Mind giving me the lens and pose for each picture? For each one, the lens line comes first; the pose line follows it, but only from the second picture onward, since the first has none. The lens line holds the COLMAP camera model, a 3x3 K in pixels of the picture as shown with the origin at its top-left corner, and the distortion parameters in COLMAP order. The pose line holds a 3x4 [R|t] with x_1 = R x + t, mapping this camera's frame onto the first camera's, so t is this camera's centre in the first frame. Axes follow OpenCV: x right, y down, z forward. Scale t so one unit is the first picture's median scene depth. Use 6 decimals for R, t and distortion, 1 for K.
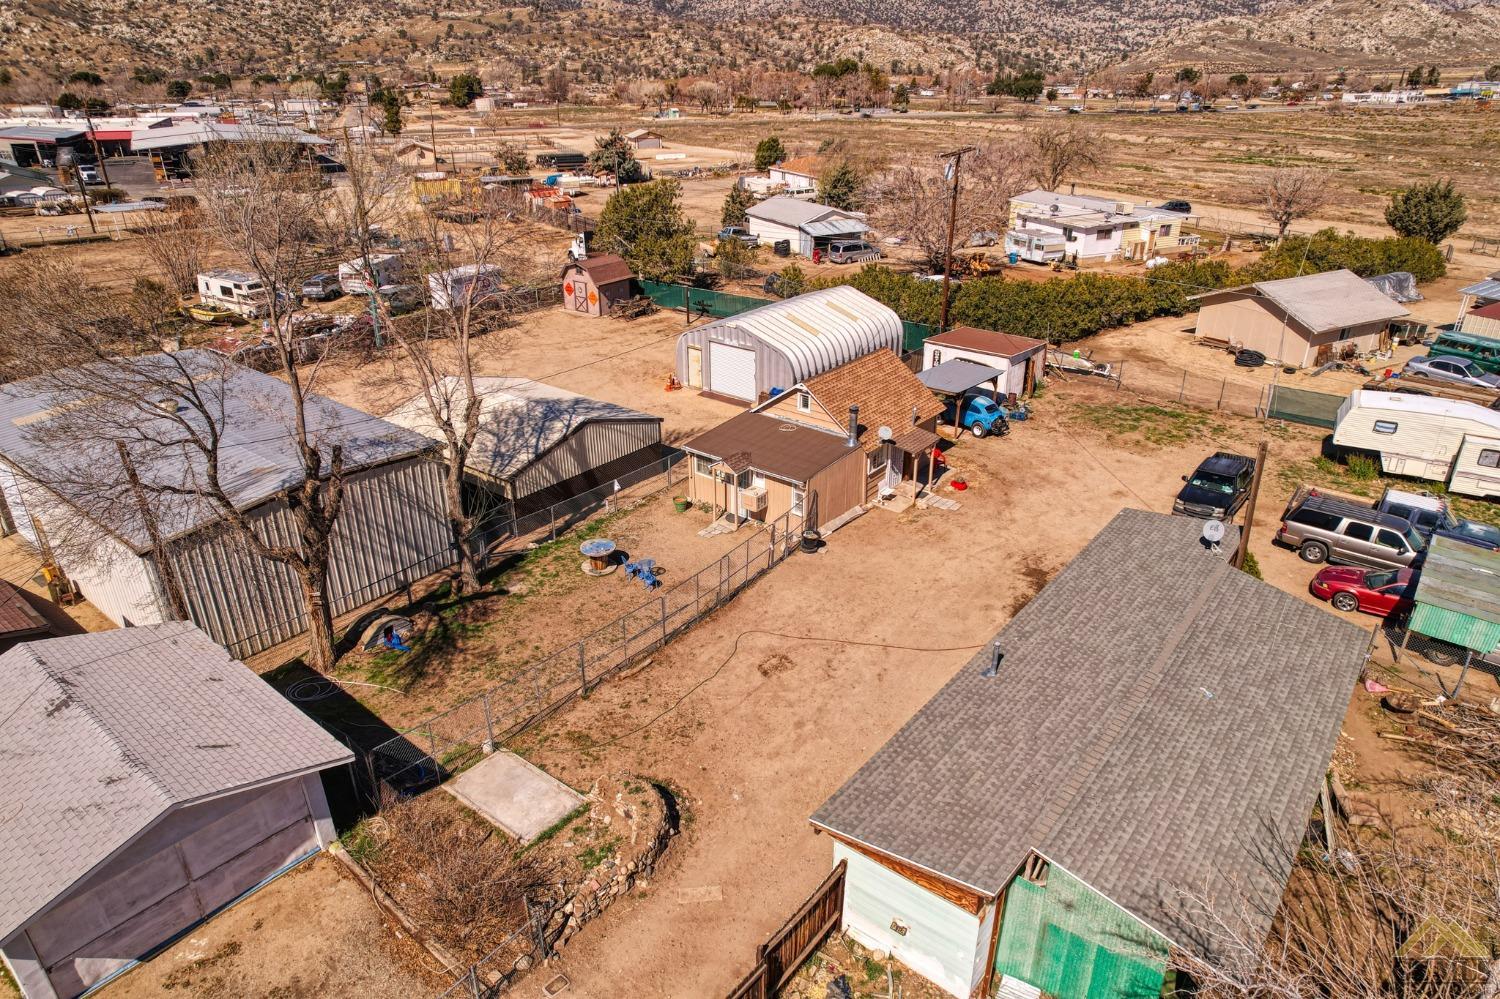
lens RADIAL K [[951.8, 0, 751.0], [0, 951.8, 496.8], [0, 0, 1]] dist [-0.064627, 0.052542]
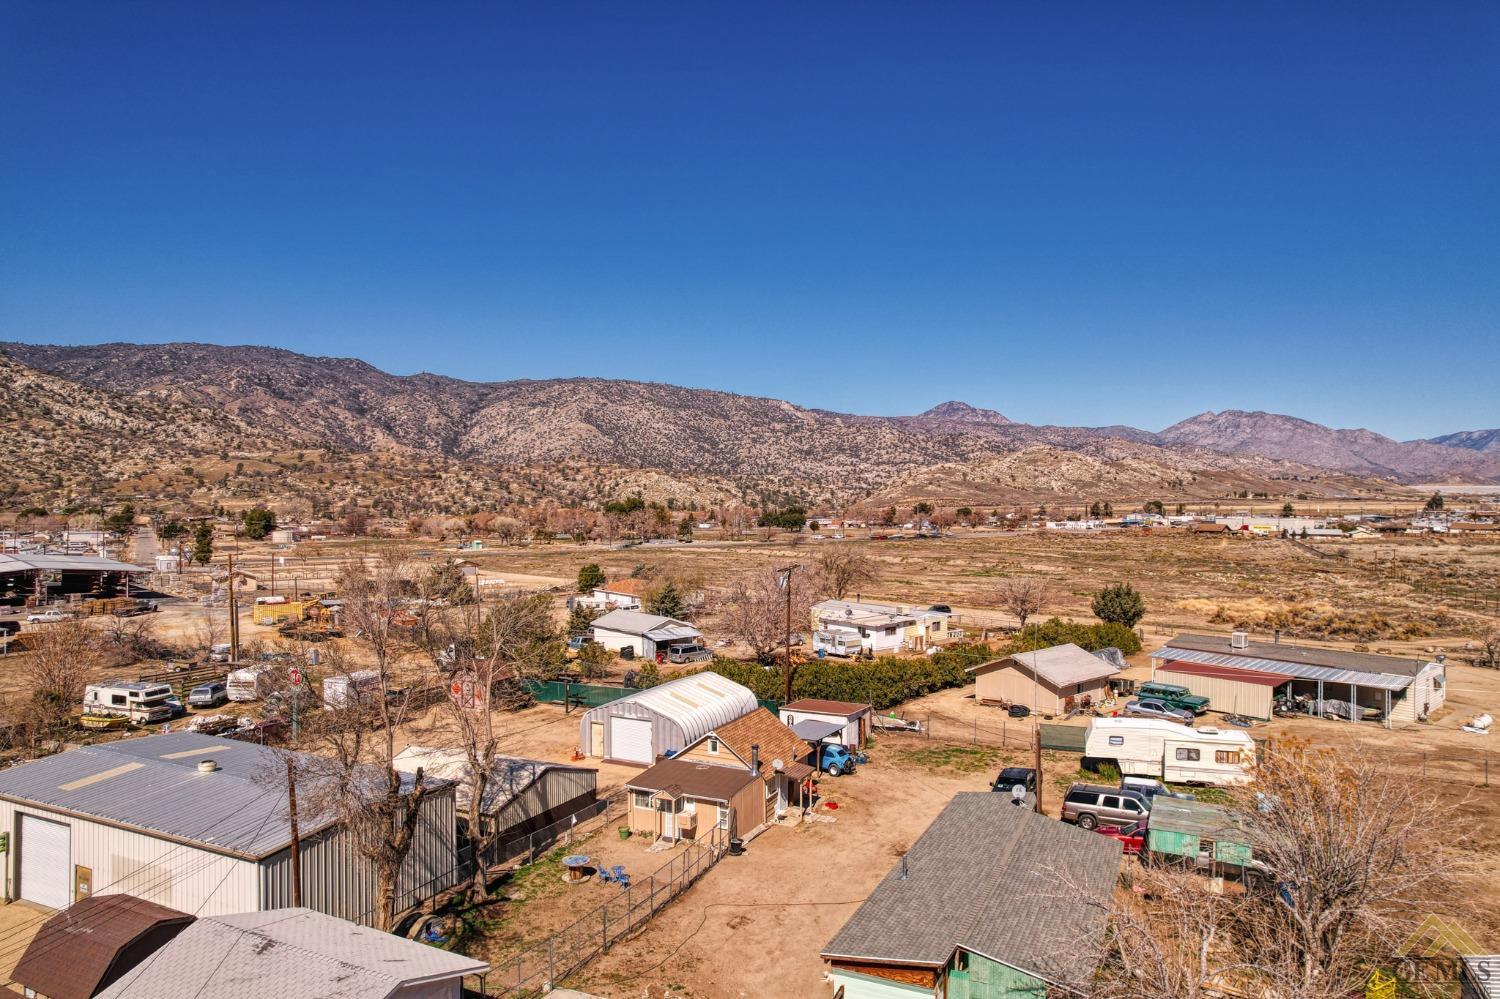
lens RADIAL K [[951.8, 0, 744.0], [0, 951.8, 502.5], [0, 0, 1]] dist [-0.064627, 0.052542]
pose [[0.976415, 0.001492, 0.215896, -0.100390], [0.088596, 0.909136, -0.406967, 0.070648], [-0.196886, 0.416496, 0.887562, -0.170506]]
